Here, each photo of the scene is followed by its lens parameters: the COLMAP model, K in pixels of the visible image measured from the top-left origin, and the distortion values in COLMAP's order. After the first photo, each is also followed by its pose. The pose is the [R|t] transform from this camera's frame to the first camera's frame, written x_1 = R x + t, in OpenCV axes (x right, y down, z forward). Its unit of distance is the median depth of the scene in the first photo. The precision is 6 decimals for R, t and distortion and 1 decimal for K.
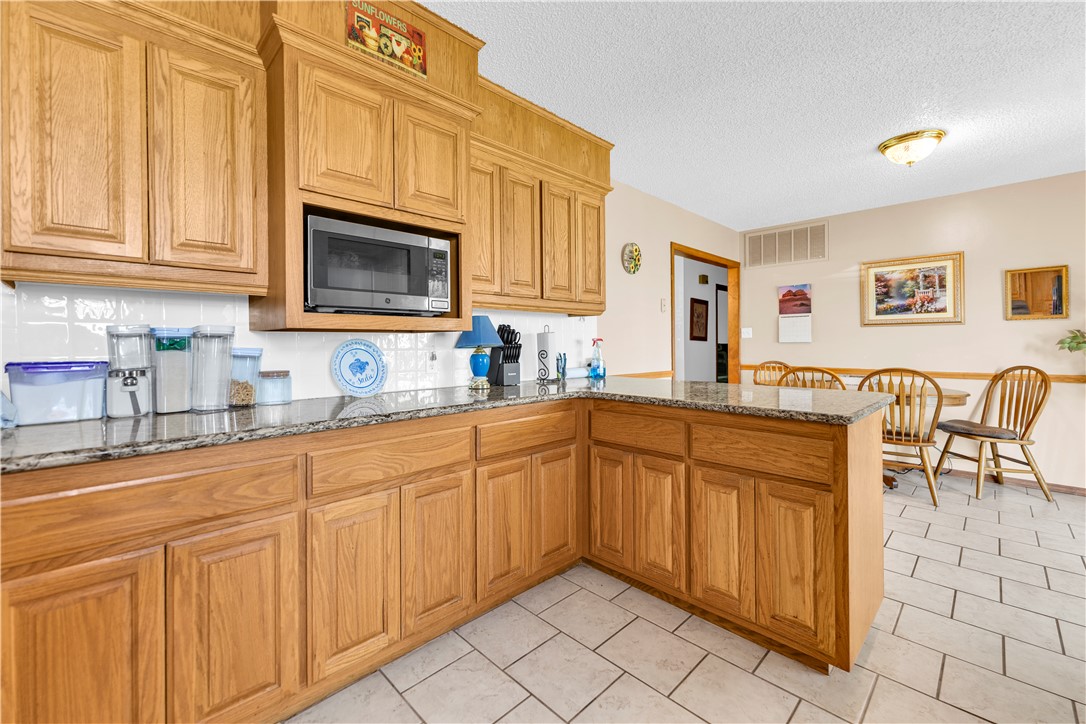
lens RADIAL K [[445.6, 0, 544.2], [0, 445.6, 345.9], [0, 0, 1]] dist [0.000780, 0.000004]
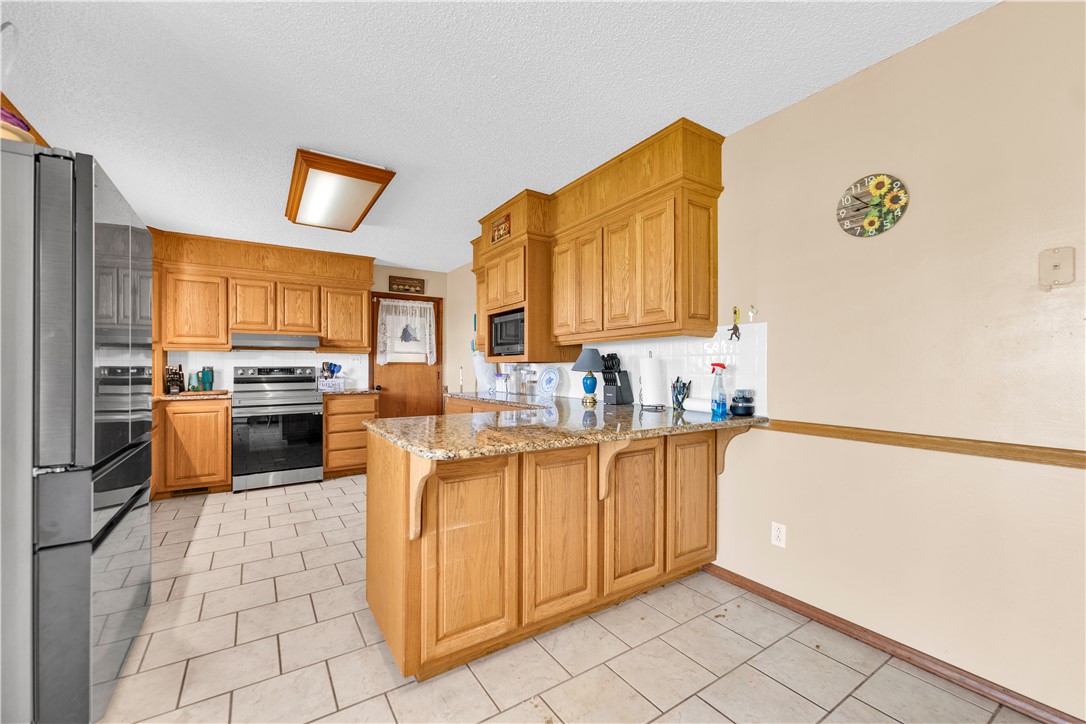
lens RADIAL K [[438.0, 0, 540.1], [0, 438.0, 368.2], [0, 0, 1]] dist [0.000540, -0.000400]
pose [[-0.200056, 0.004478, -0.979774, 0.875864], [-0.003938, 0.999978, 0.005374, -0.010585], [0.979777, 0.004933, -0.200034, 0.824086]]
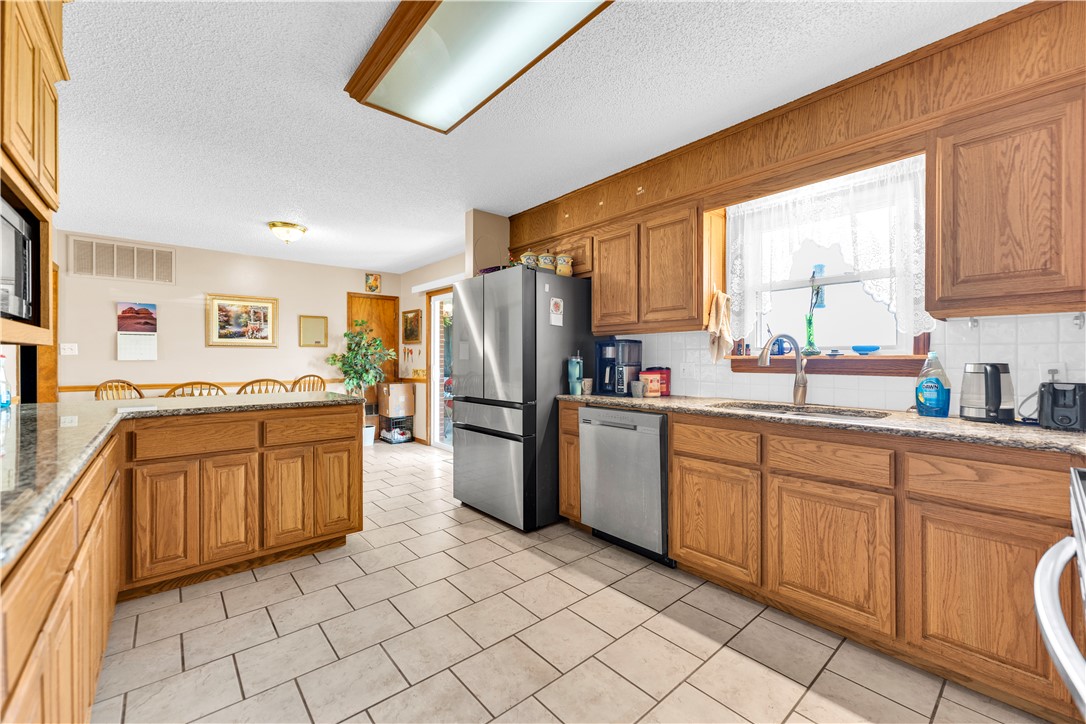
lens RADIAL K [[436.8, 0, 542.1], [0, 436.8, 358.8], [0, 0, 1]] dist [0.001454, -0.000251]
pose [[0.067080, 0.005306, 0.997733, -0.529397], [0.005521, 0.999969, -0.005689, -0.000893], [-0.997732, 0.005890, 0.067049, 0.039453]]
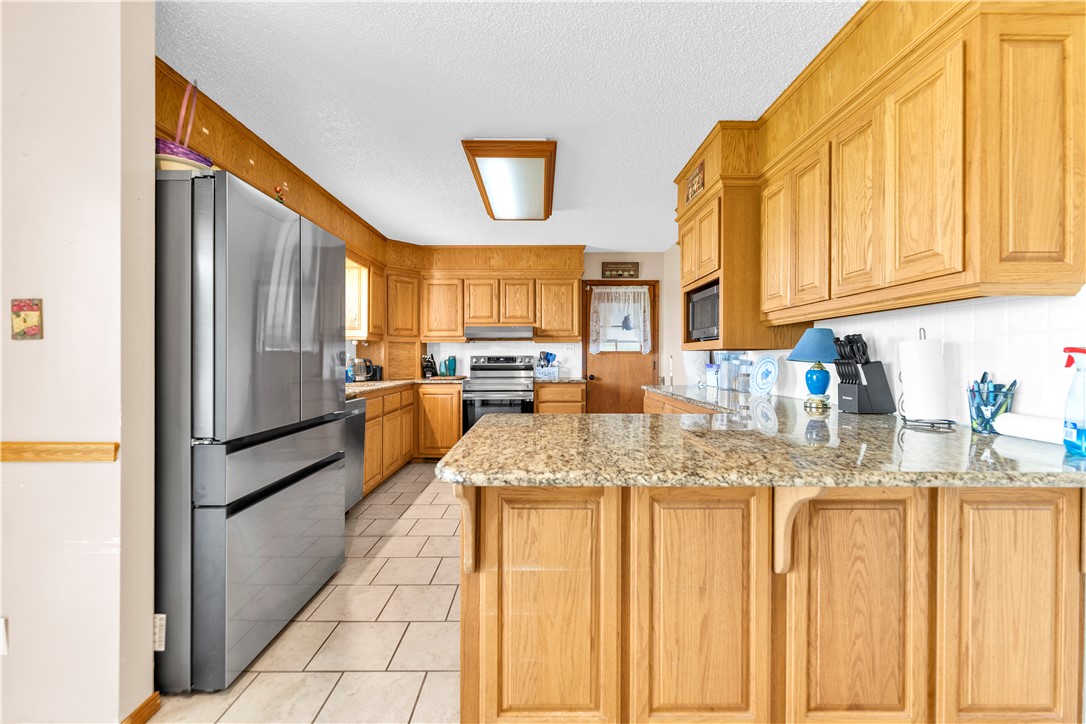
lens RADIAL K [[436.8, 0, 542.1], [0, 436.8, 358.8], [0, 0, 1]] dist [0.001454, -0.000251]
pose [[-0.697028, 0.005766, -0.717020, 0.663618], [-0.001574, 0.999953, 0.009571, -0.009116], [0.717042, 0.007800, -0.696986, 0.900153]]
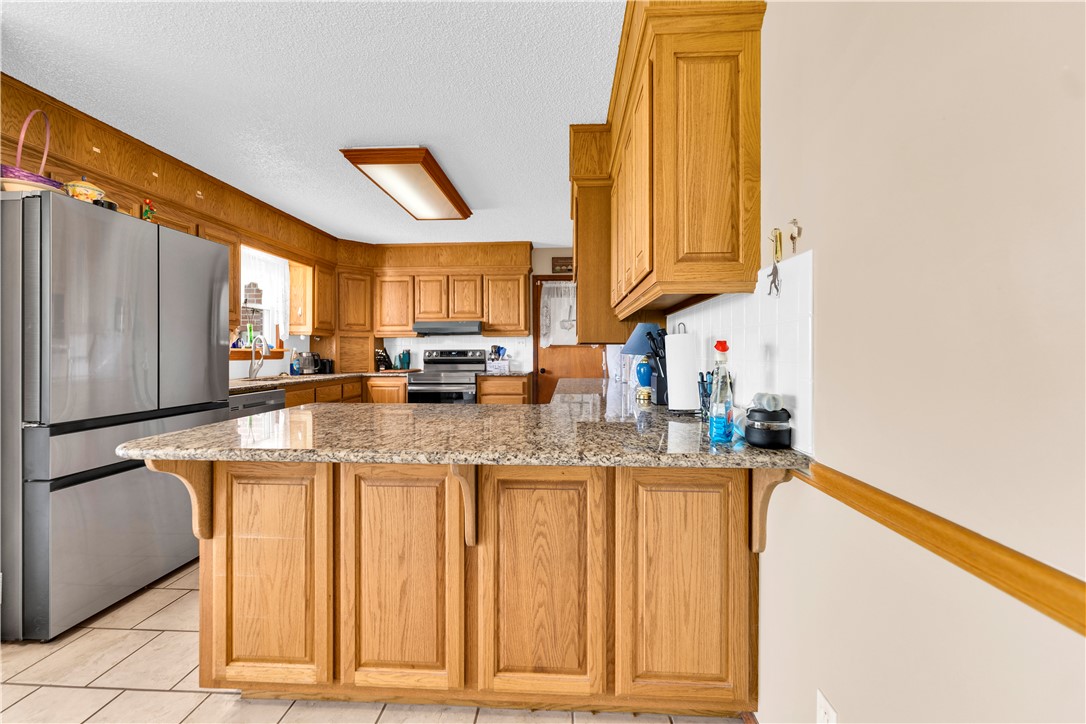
lens RADIAL K [[440.5, 0, 543.3], [0, 440.5, 350.8], [0, 0, 1]] dist [0.000568, -0.000186]
pose [[-0.737790, 0.004114, -0.675018, 0.485319], [0.000506, 0.999985, 0.005543, -0.009701], [0.675030, 0.003748, -0.737780, 1.141194]]
